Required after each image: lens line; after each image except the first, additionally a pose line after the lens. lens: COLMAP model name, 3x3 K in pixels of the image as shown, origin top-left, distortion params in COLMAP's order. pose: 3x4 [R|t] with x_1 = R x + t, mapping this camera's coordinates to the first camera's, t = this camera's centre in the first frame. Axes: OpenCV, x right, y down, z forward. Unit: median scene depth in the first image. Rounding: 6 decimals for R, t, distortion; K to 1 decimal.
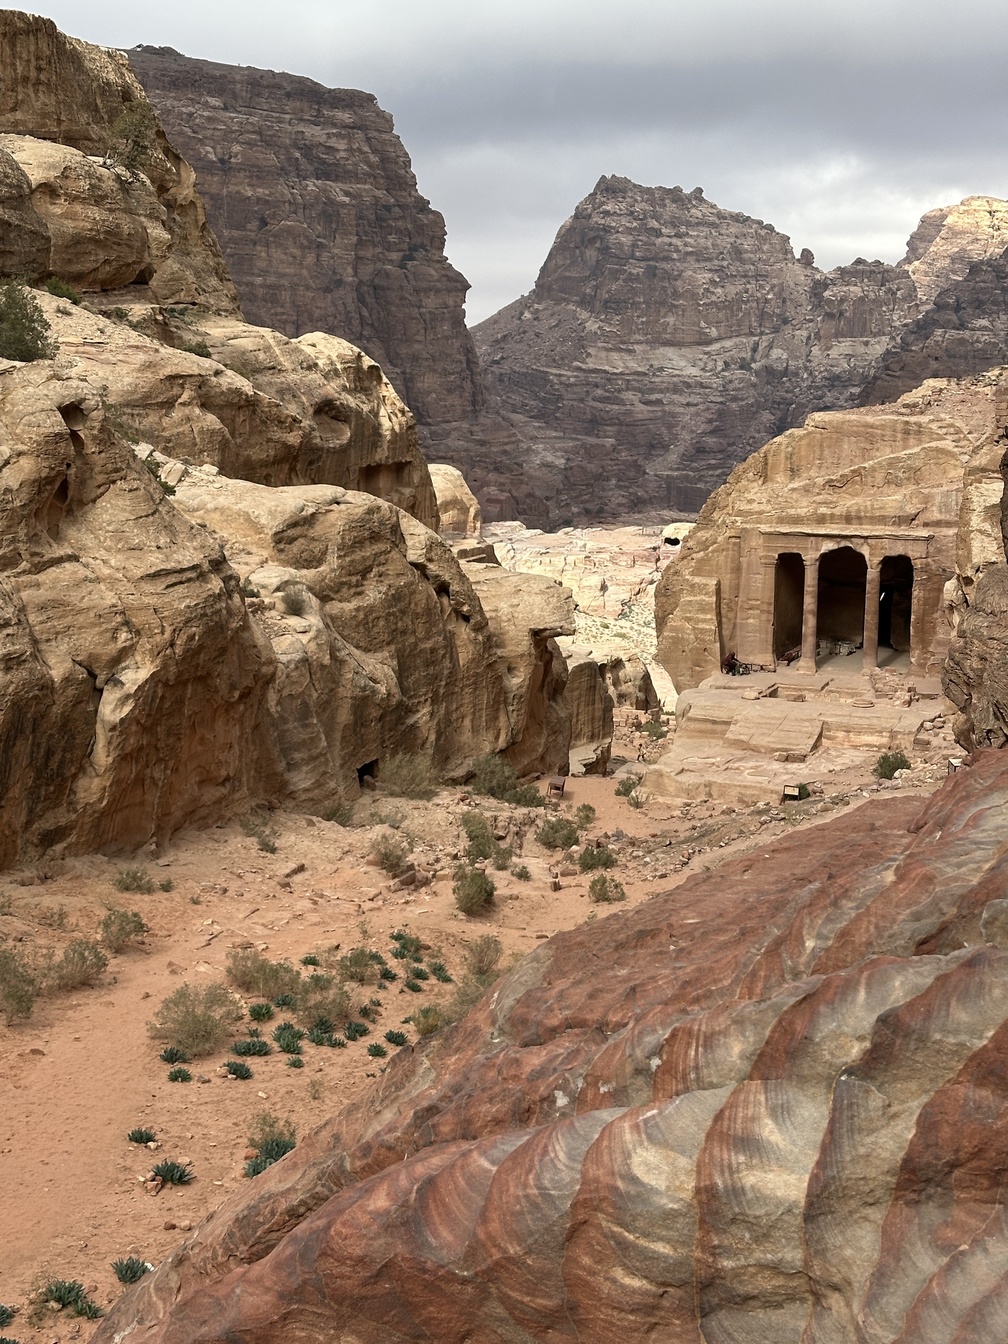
lens RADIAL K [[2035.3, 0, 500.1], [0, 2035.3, 671.8], [0, 0, 1]] dist [0.142576, 0.000000]
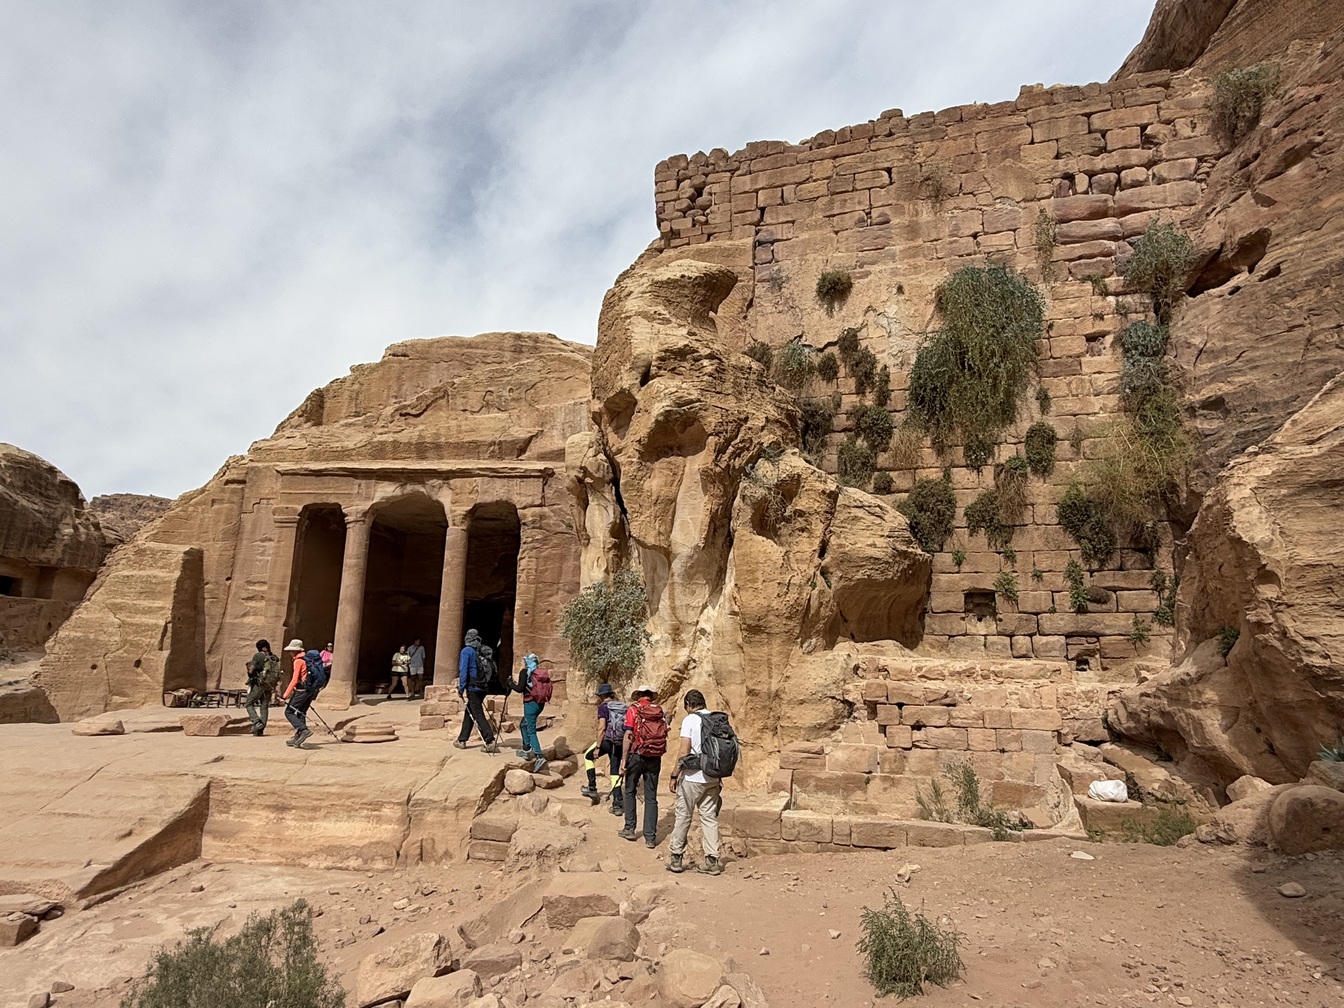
lens RADIAL K [[809.6, 0, 669.4], [0, 809.6, 504.7], [0, 0, 1]] dist [-0.000175, 0.002465]
pose [[0.946928, 0.075214, 0.312522, 0.167875], [0.032725, 0.944631, -0.326497, 0.024999], [-0.319775, 0.319397, 0.892037, 0.767980]]
